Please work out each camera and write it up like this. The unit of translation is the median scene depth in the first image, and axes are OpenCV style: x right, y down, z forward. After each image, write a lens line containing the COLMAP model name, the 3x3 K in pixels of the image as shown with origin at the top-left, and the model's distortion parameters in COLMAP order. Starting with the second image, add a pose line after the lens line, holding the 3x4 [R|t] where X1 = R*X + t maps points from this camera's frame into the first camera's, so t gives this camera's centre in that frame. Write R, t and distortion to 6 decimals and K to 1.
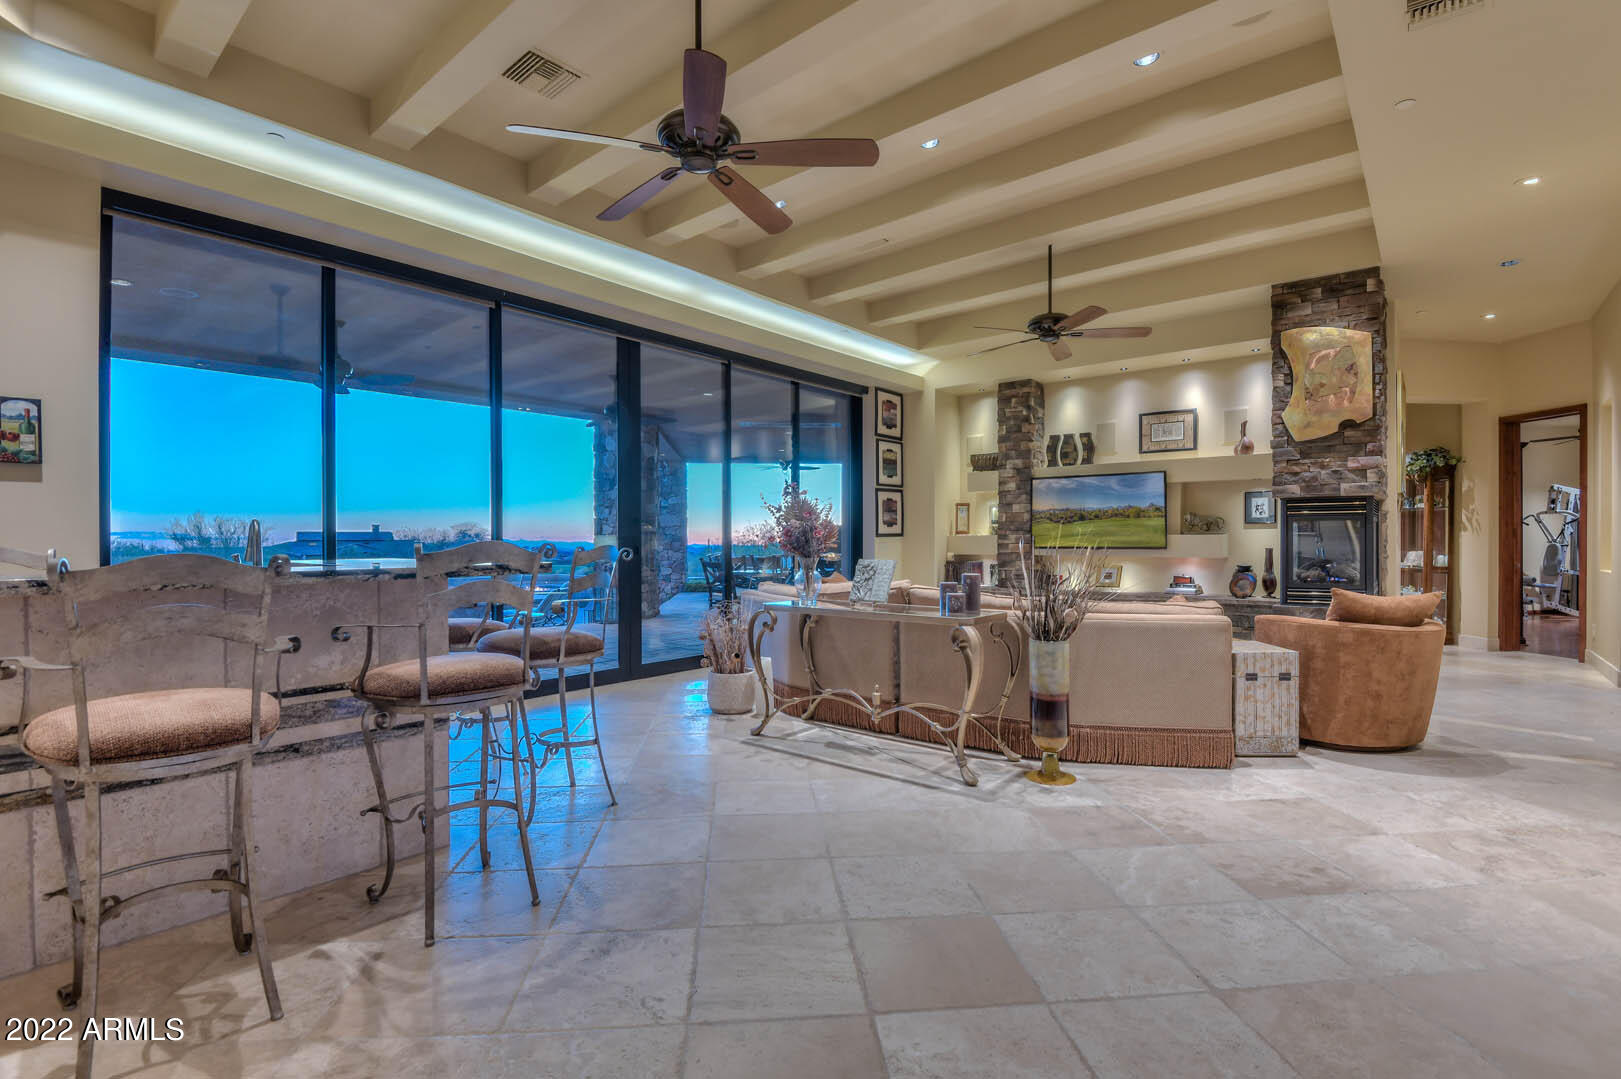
lens RADIAL K [[745.7, 0, 808.8], [0, 745.7, 543.6], [0, 0, 1]] dist [-0.011662, -0.010666]
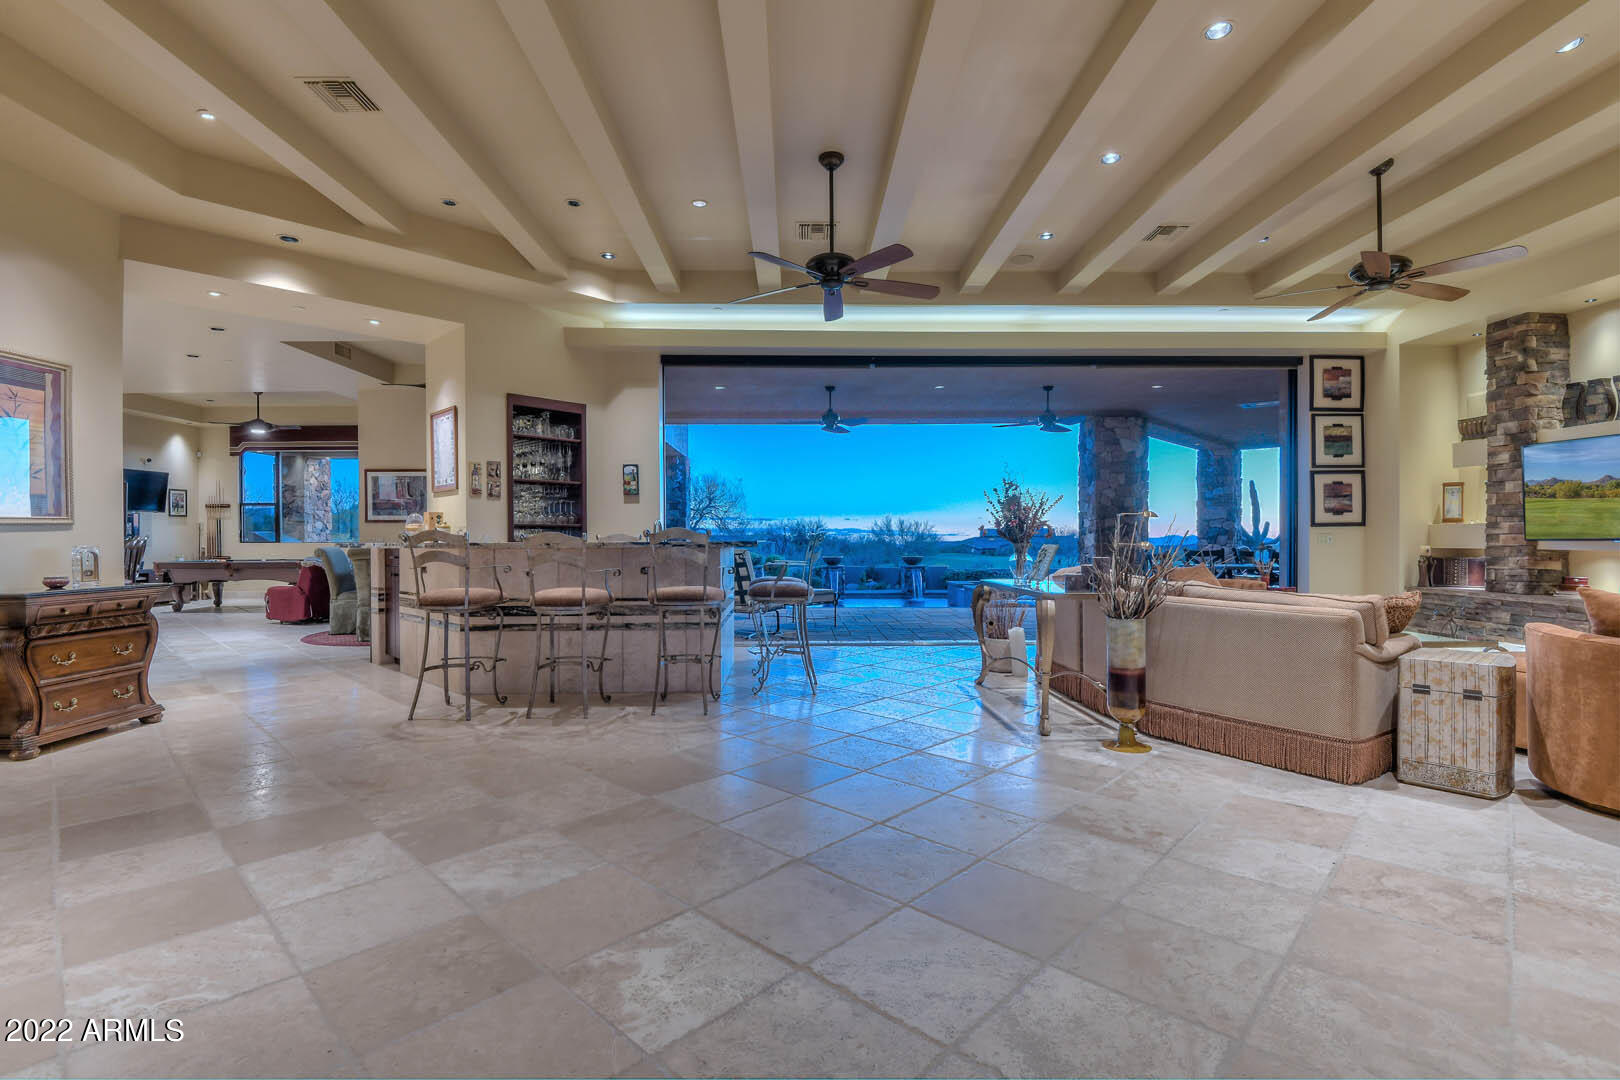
lens RADIAL K [[745.2, 0, 801.1], [0, 745.2, 544.4], [0, 0, 1]] dist [-0.011662, -0.010666]
pose [[0.655850, 0.007407, -0.754855, 0.505489], [-0.002687, 0.999968, 0.007478, 0.010178], [0.754886, -0.002877, 0.655849, -0.034264]]
